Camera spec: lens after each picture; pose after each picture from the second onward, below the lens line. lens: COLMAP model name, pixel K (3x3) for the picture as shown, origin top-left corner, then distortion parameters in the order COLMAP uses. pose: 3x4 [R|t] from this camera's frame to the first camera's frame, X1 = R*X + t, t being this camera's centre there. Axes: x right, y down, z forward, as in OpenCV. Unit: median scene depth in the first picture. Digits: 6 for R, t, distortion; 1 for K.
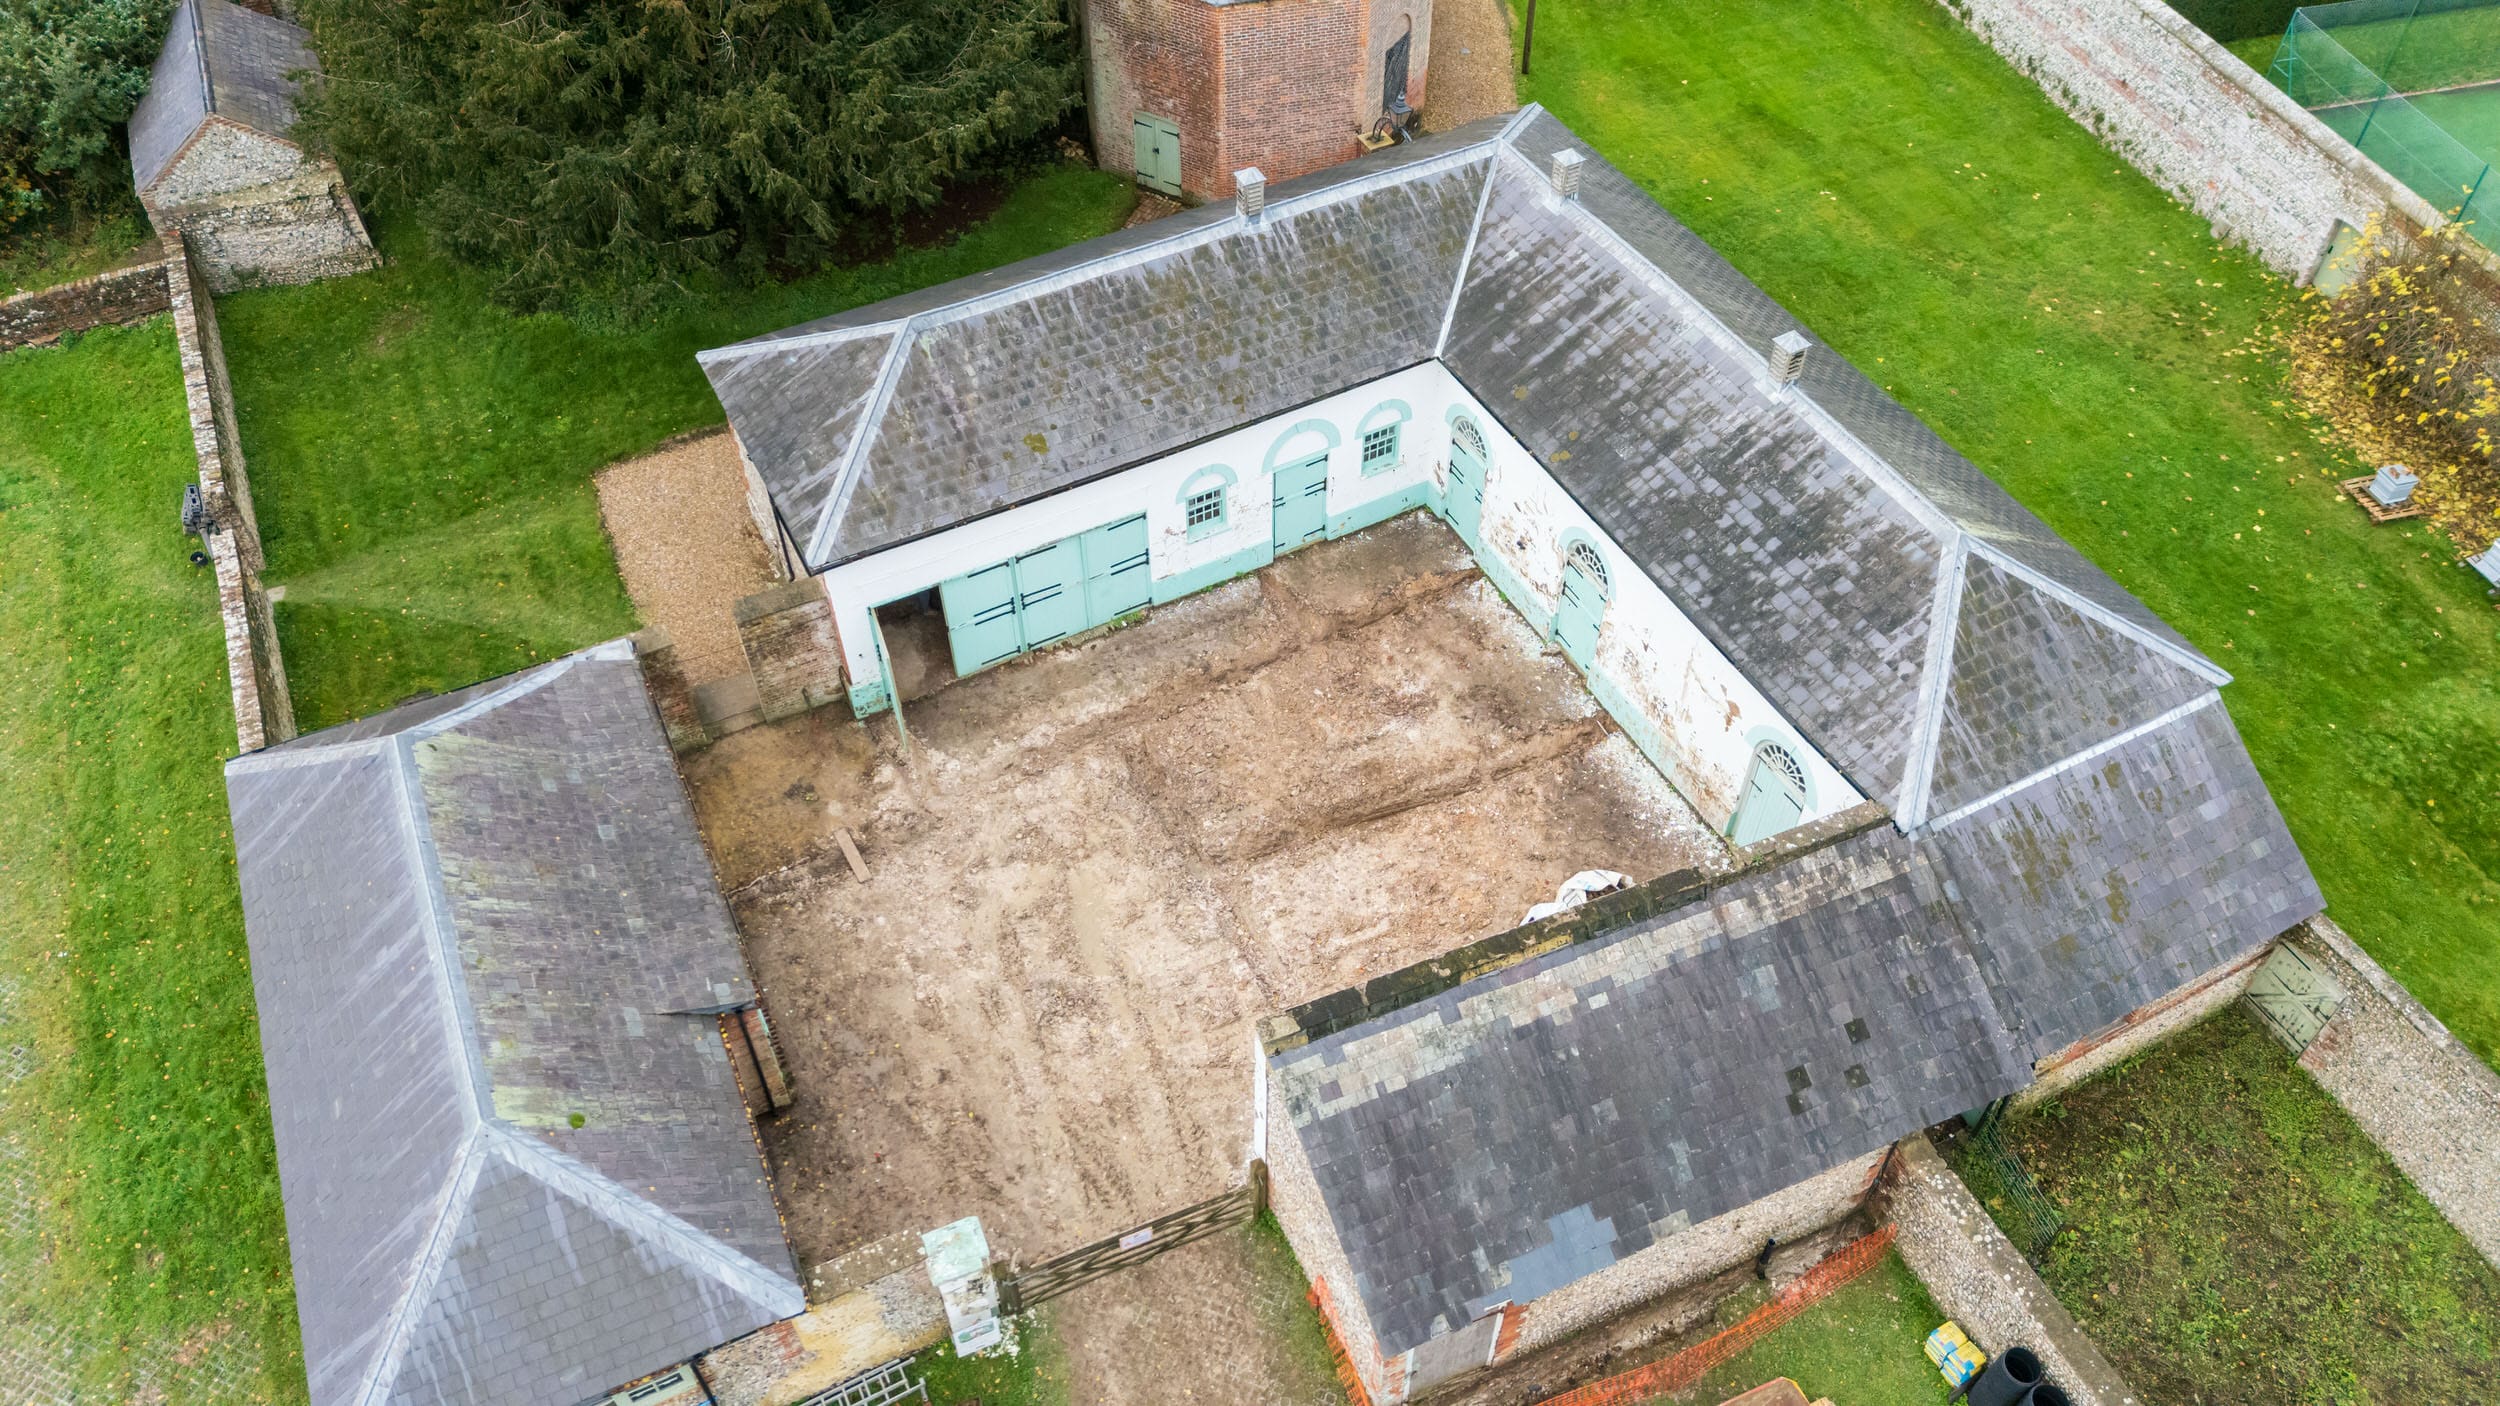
lens RADIAL K [[1832.7, 0, 1249.7], [0, 1832.7, 713.6], [0, 0, 1]] dist [0.079639, -0.078584]
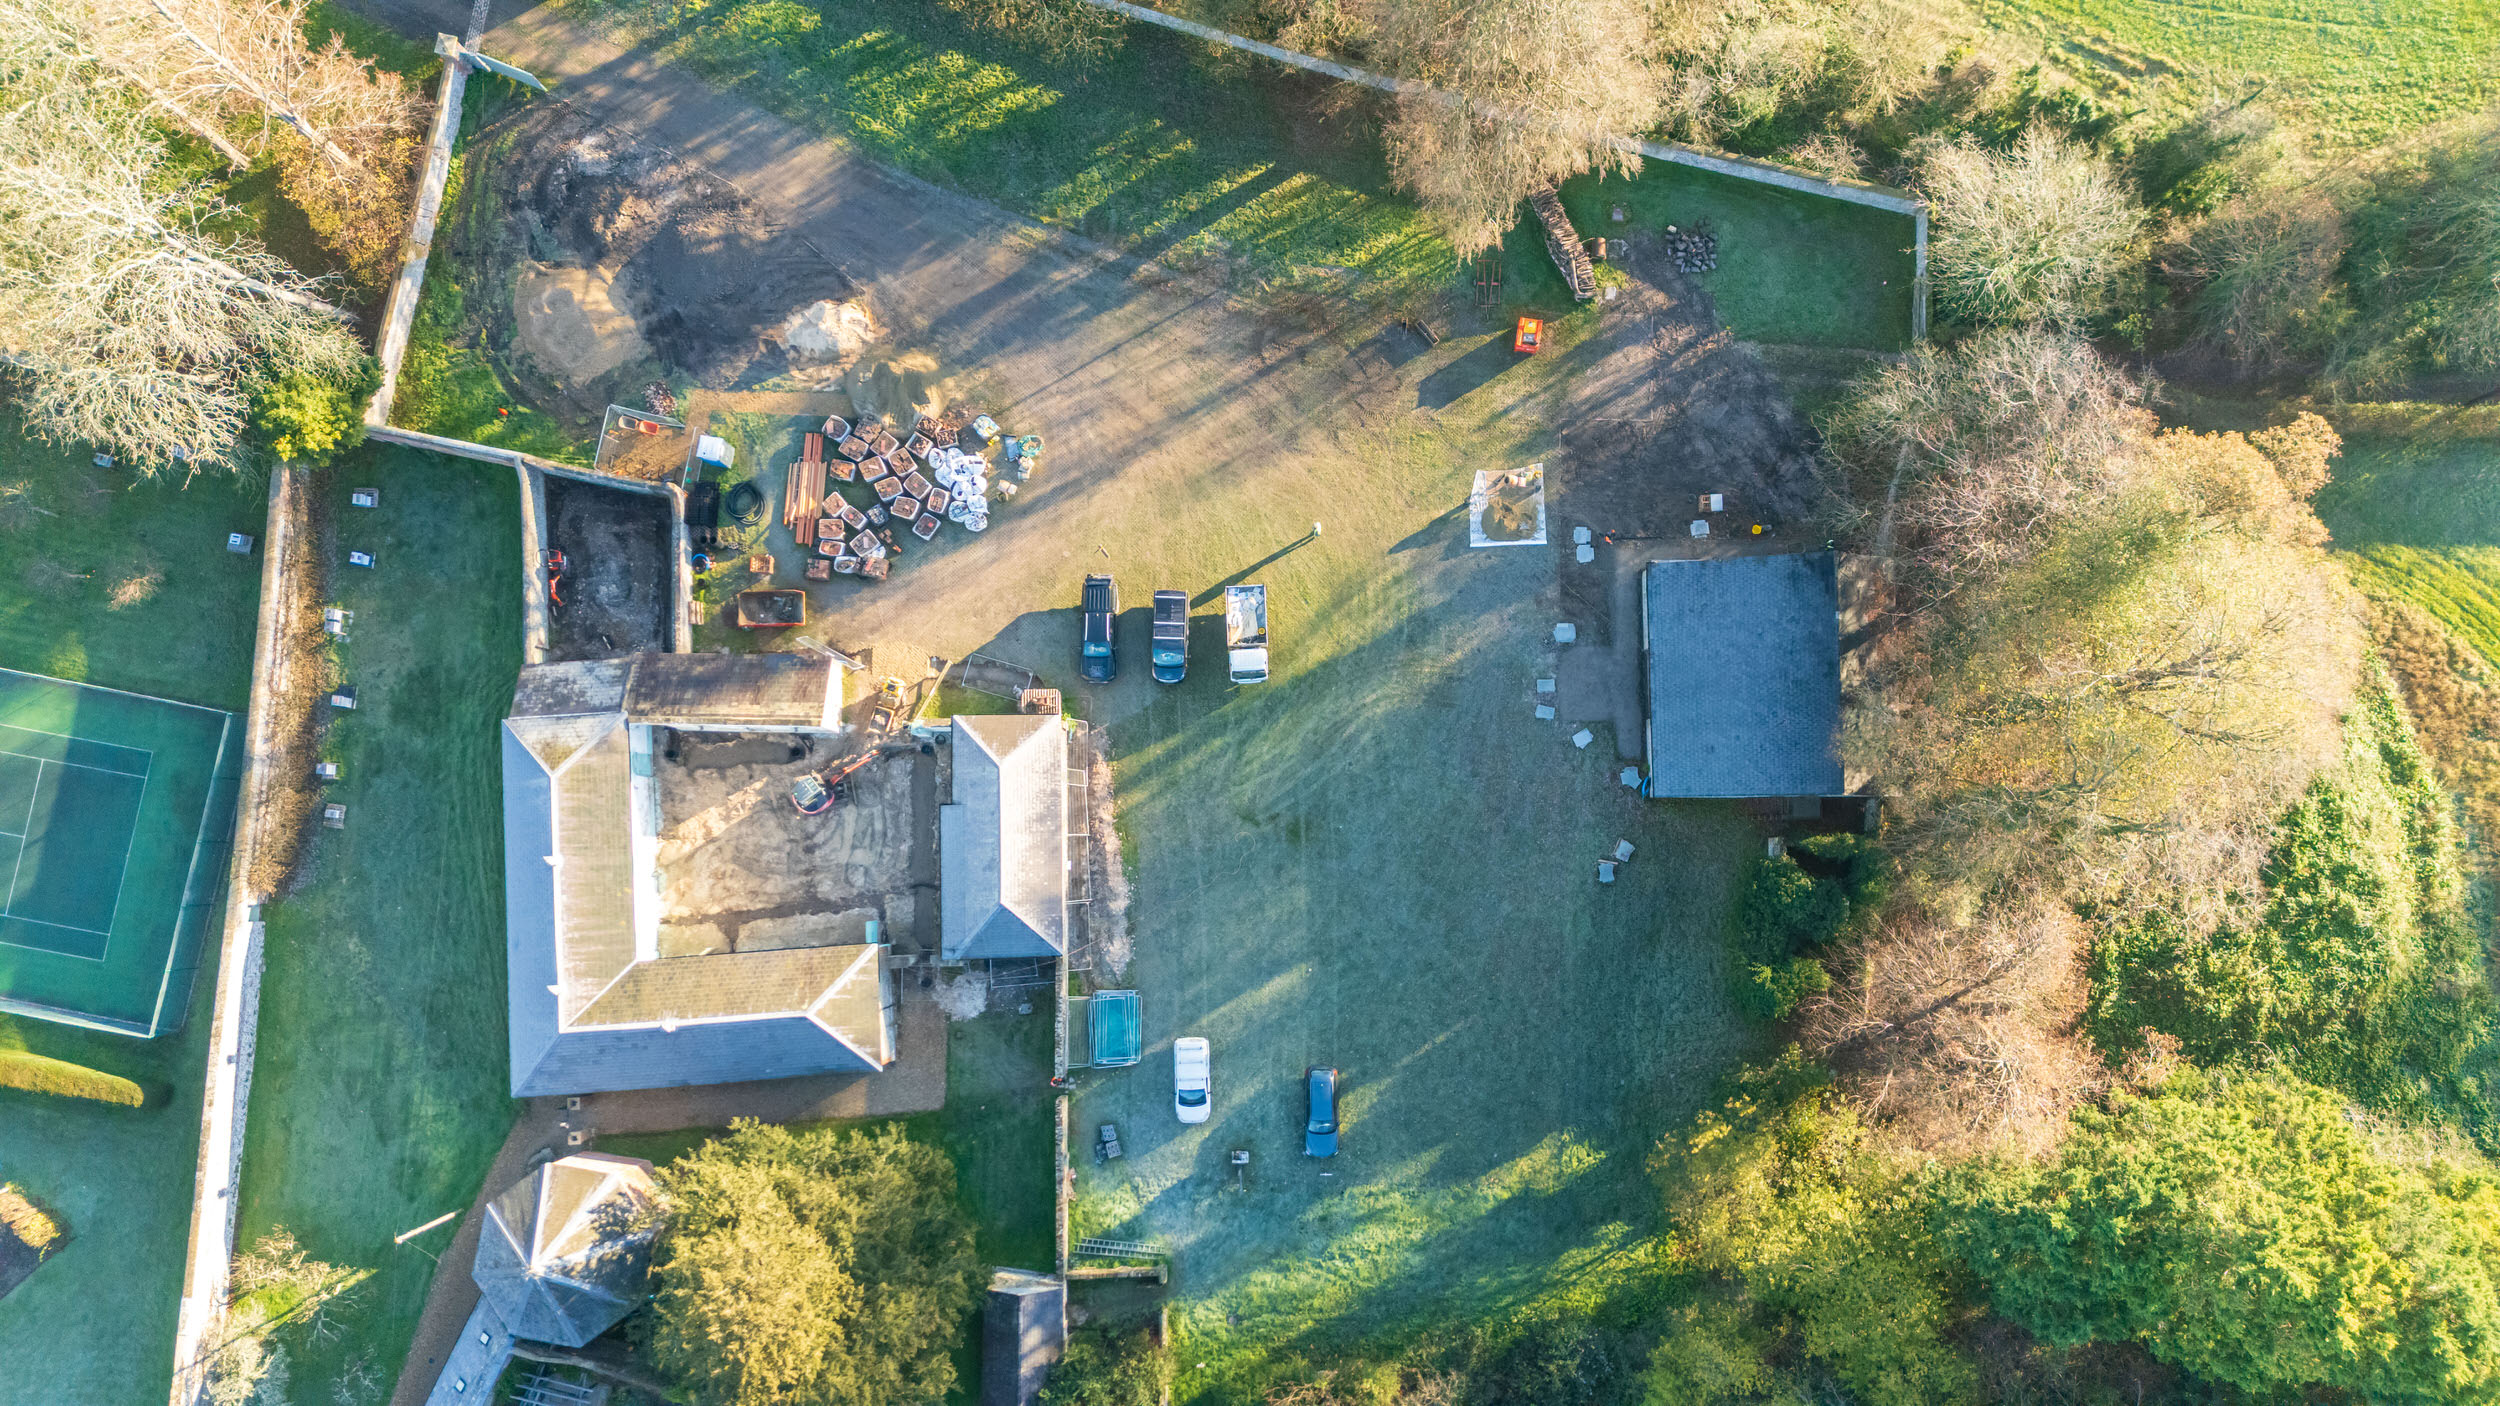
lens RADIAL K [[1832.7, 0, 1265.4], [0, 1832.7, 697.8], [0, 0, 1]] dist [0.079639, -0.078584]
pose [[-0.912649, -0.405672, 0.050017, -0.824129], [0.315381, -0.621053, 0.717515, -1.843242], [-0.260013, 0.670614, 0.694745, -1.601423]]
